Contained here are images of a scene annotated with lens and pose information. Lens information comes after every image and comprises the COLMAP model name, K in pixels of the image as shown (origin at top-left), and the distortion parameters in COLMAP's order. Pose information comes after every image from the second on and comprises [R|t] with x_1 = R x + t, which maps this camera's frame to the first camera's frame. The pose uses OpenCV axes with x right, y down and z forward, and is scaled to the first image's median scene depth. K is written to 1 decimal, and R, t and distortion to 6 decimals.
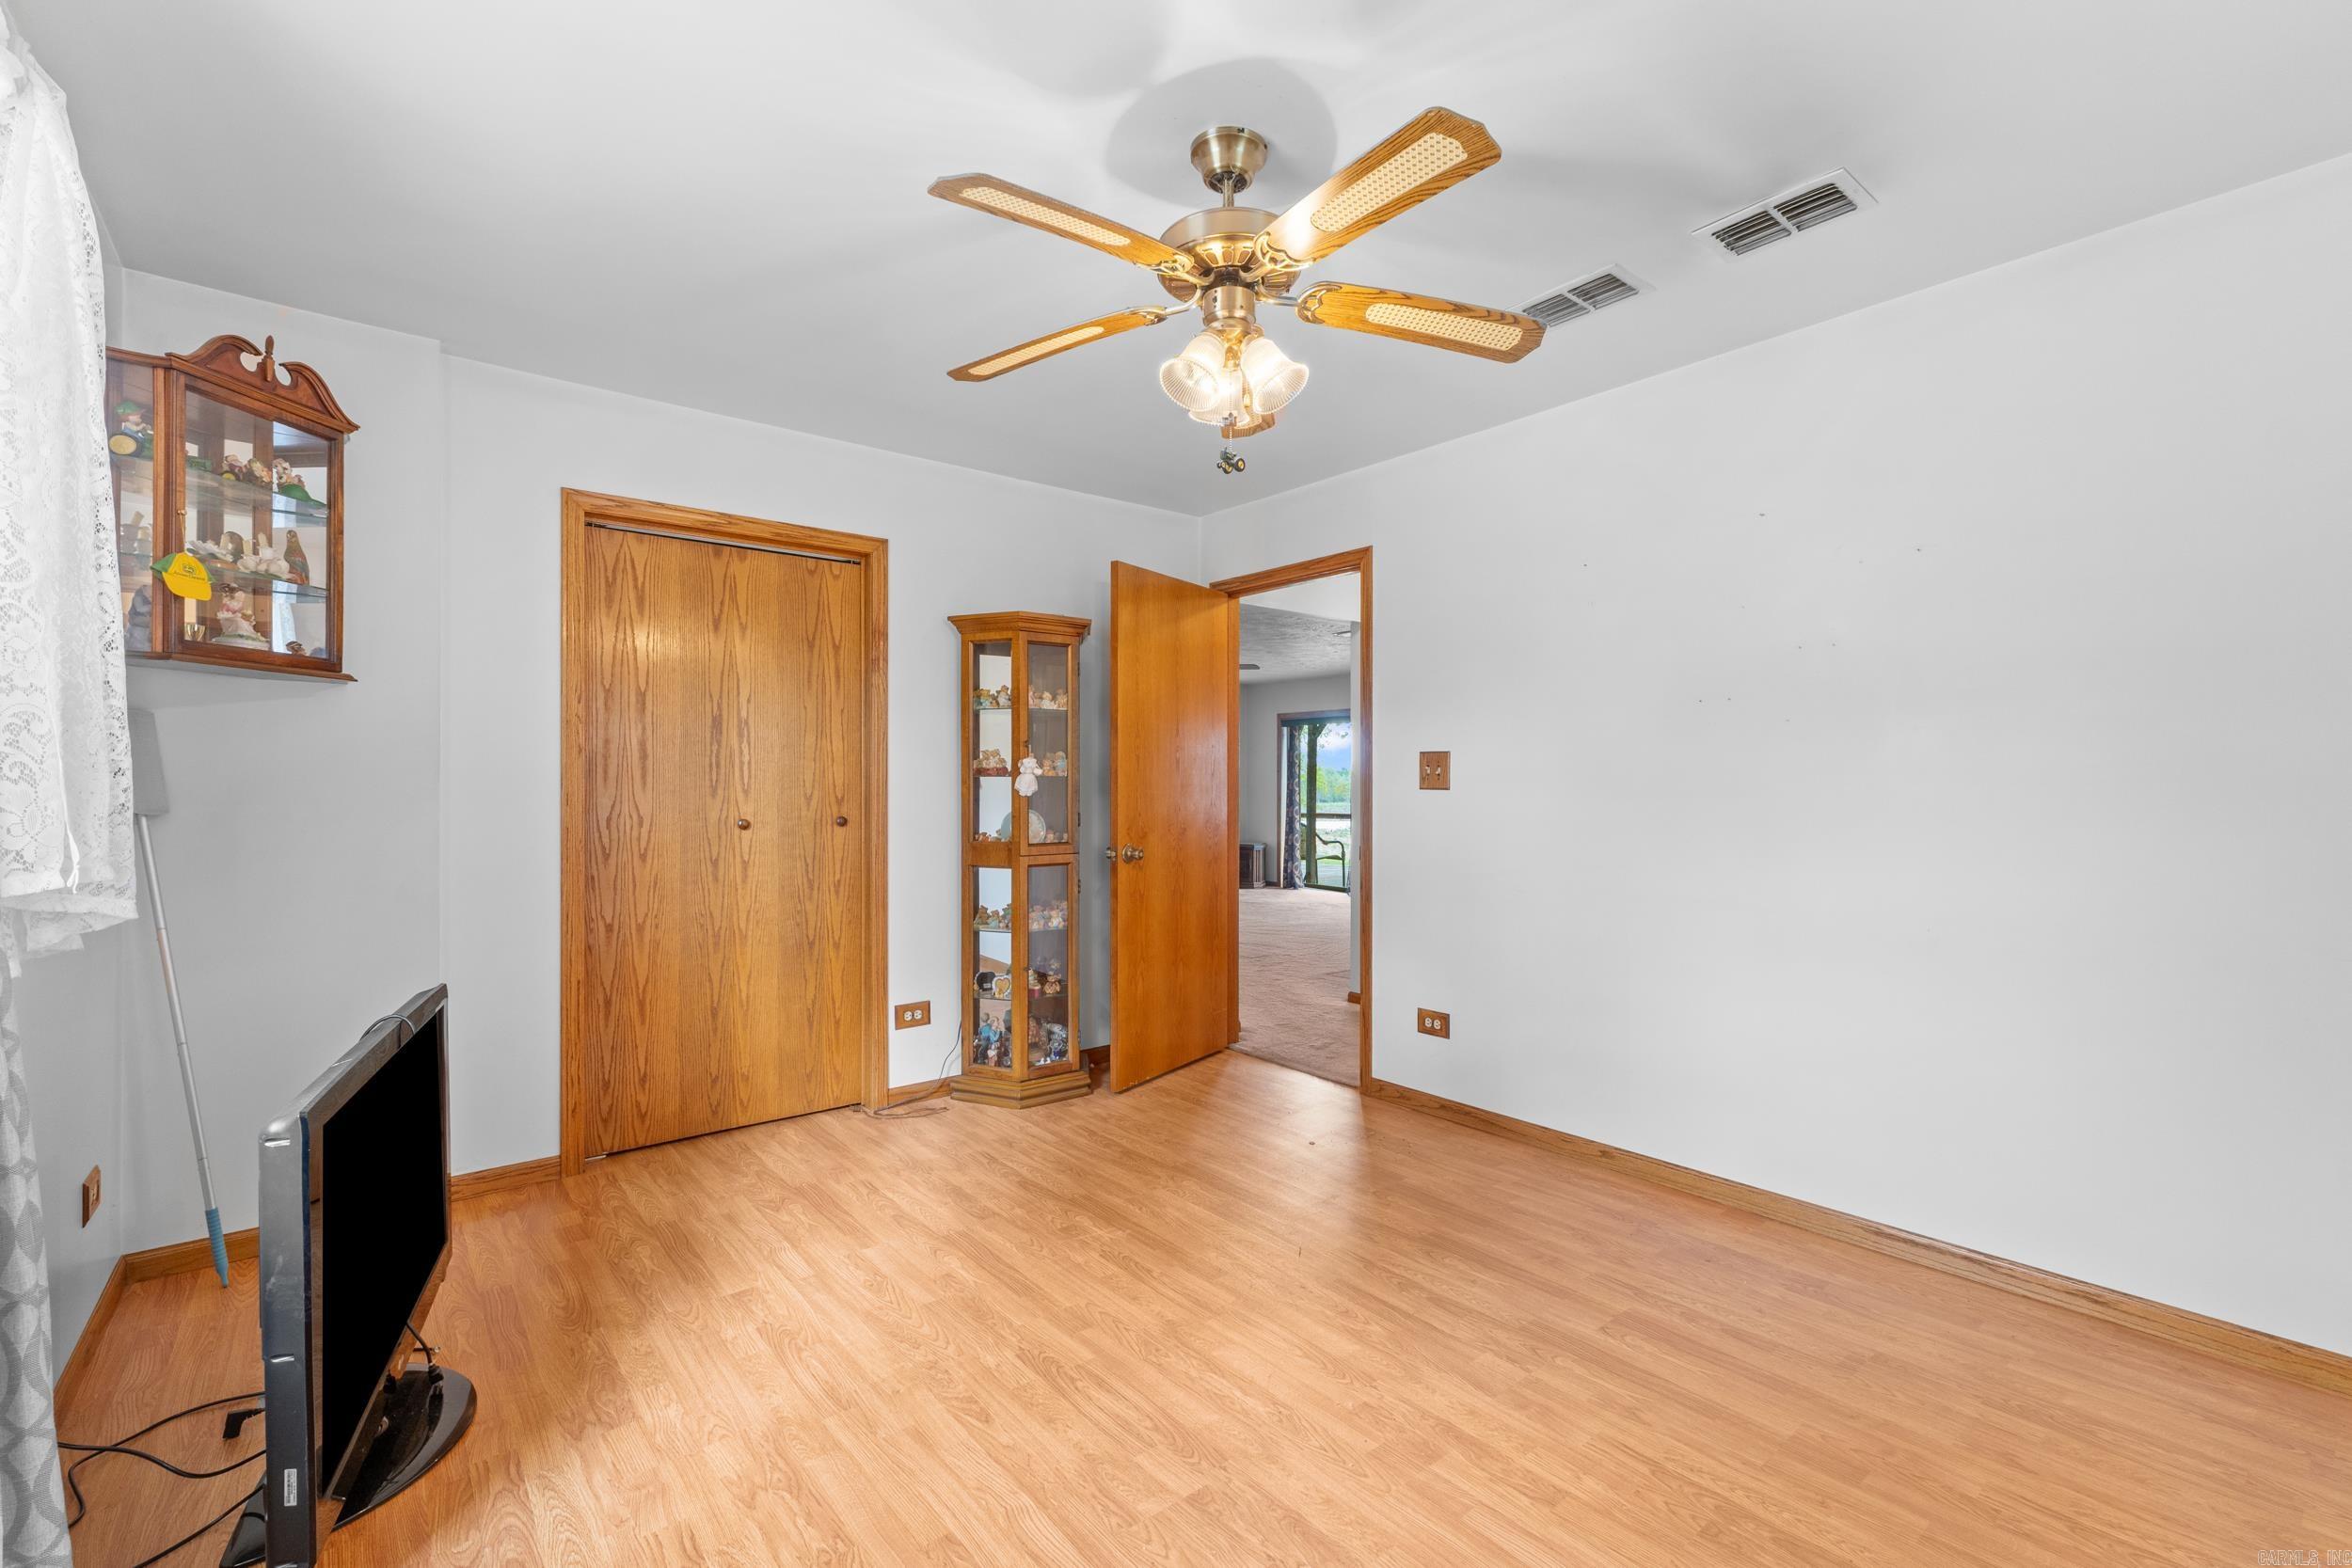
lens RADIAL K [[994.3, 0, 1177.6], [0, 994.3, 779.8], [0, 0, 1]] dist [0.001770, 0.000280]
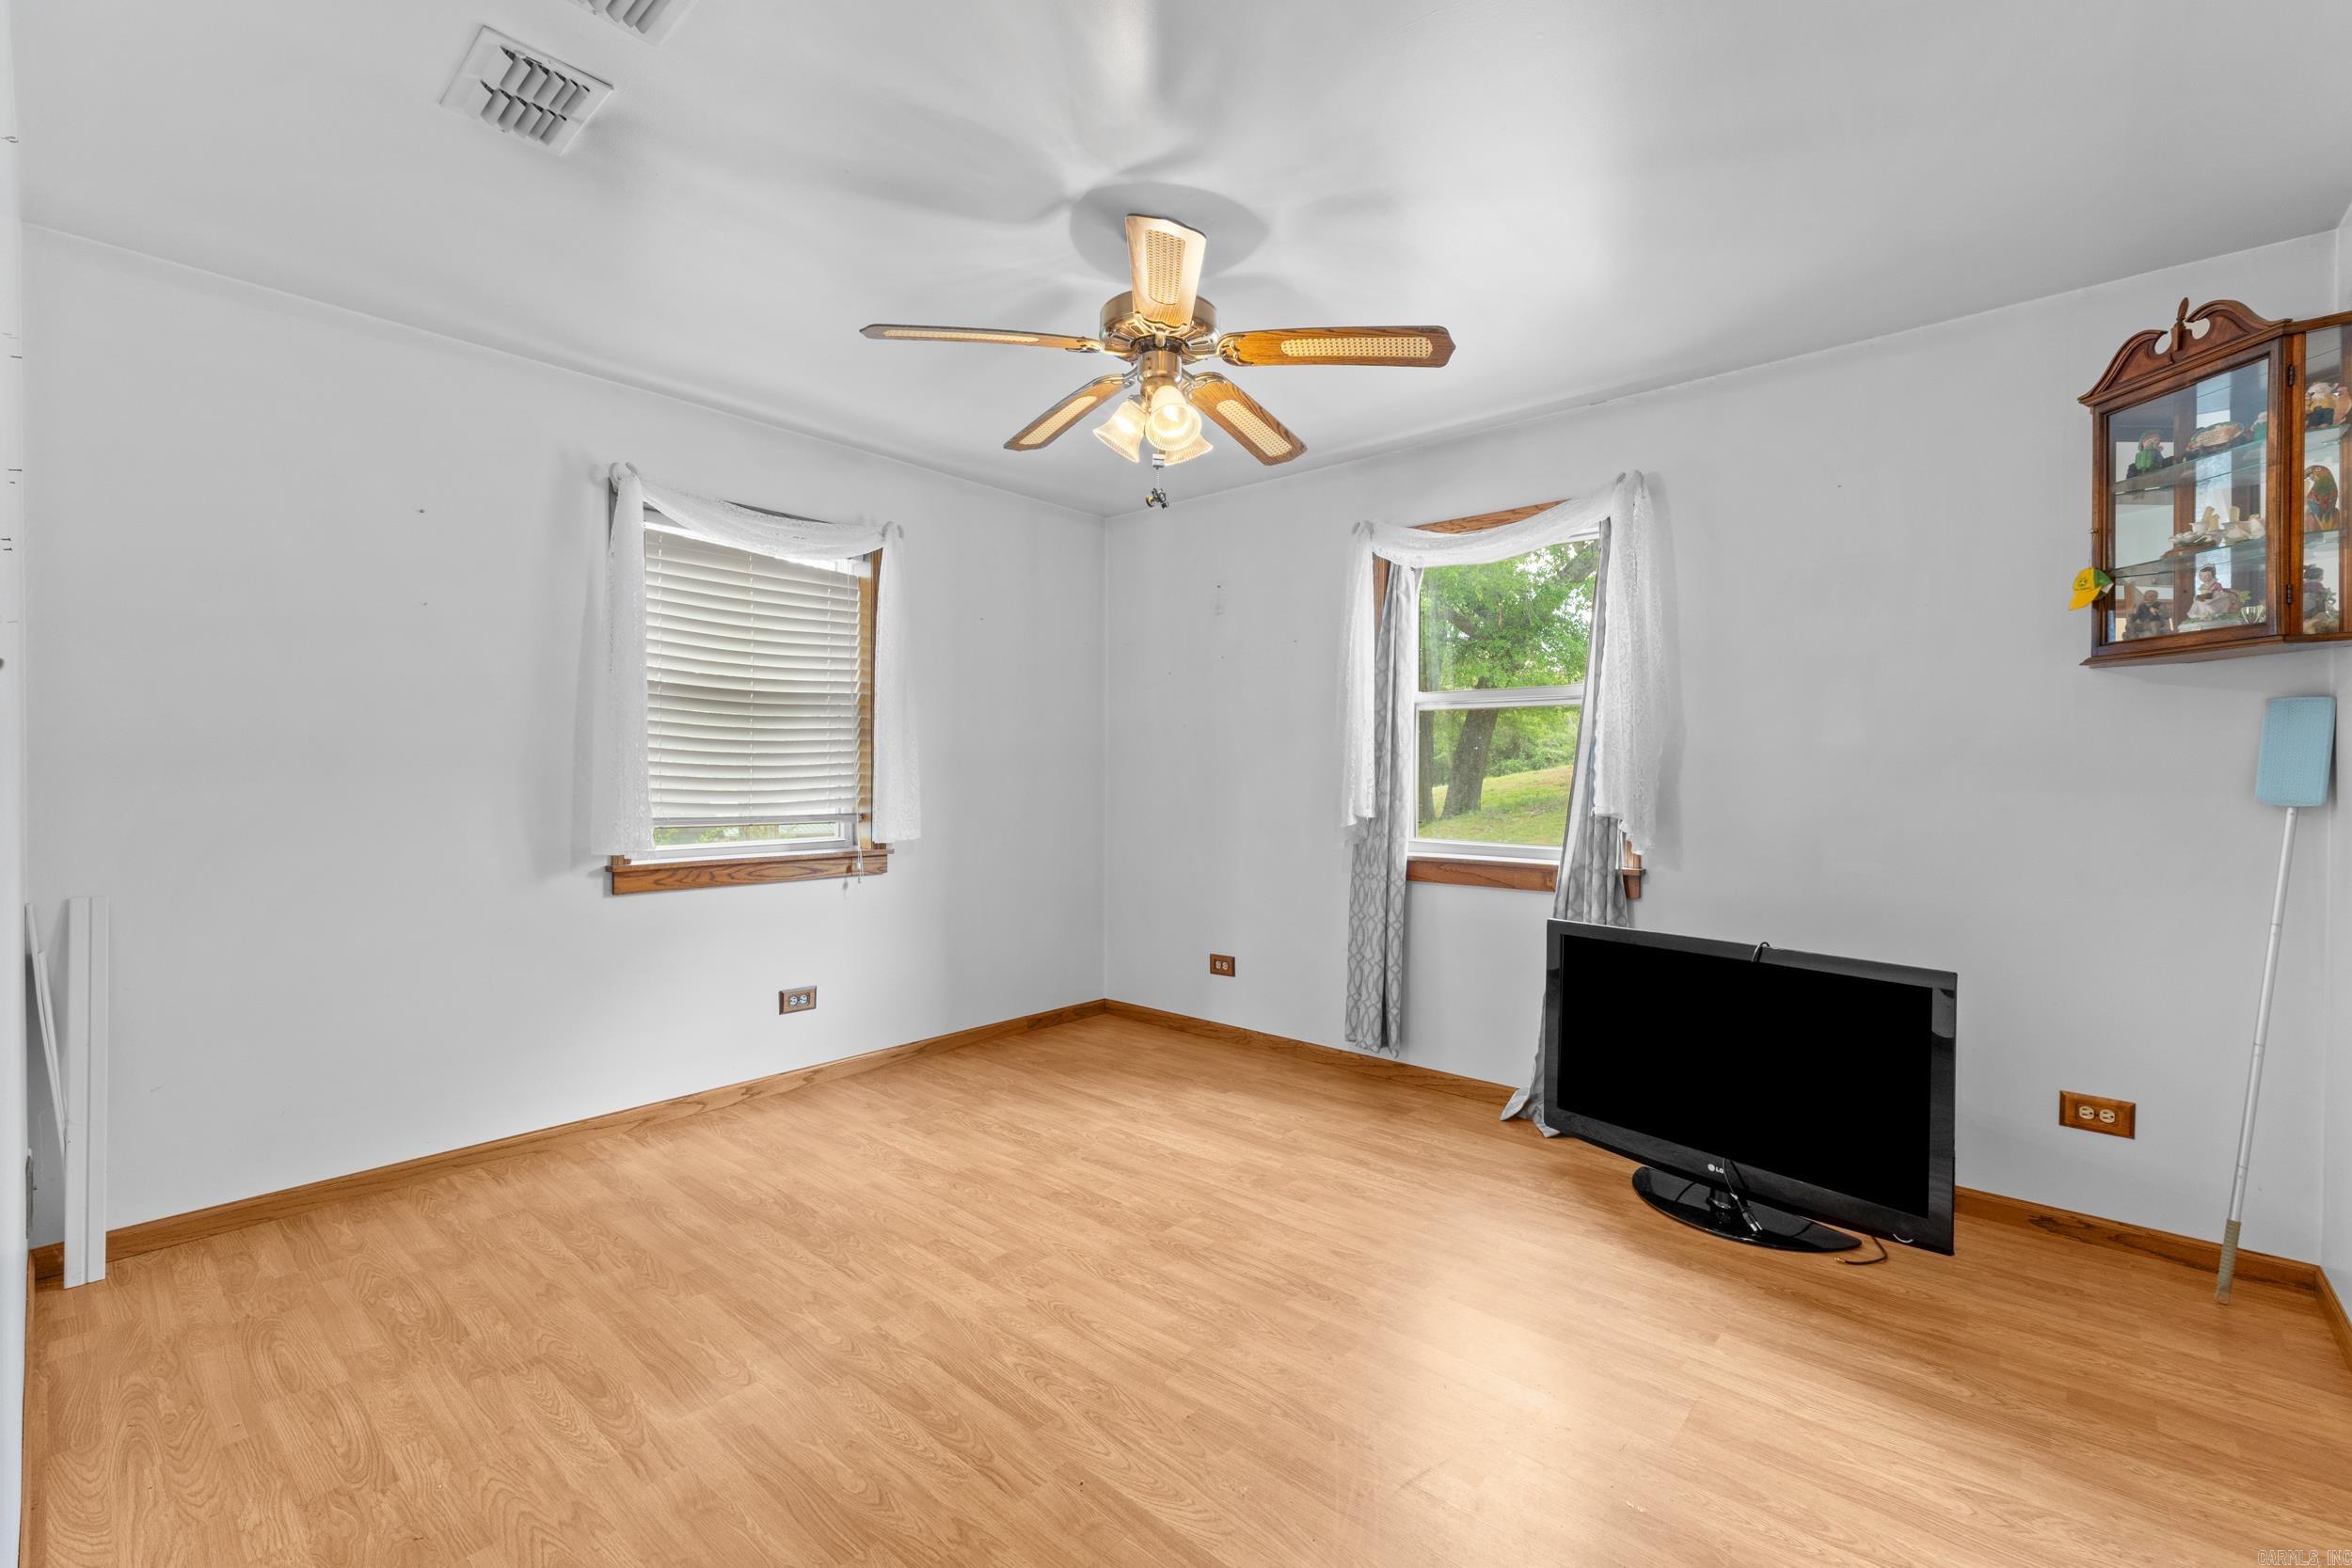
lens RADIAL K [[994.3, 0, 1177.6], [0, 994.3, 779.8], [0, 0, 1]] dist [0.001770, 0.000280]
pose [[-0.986261, -0.004421, -0.165133, 0.224545], [-0.004400, 0.999990, -0.000489, 0.017227], [0.165133, 0.000245, -0.986271, 2.168231]]
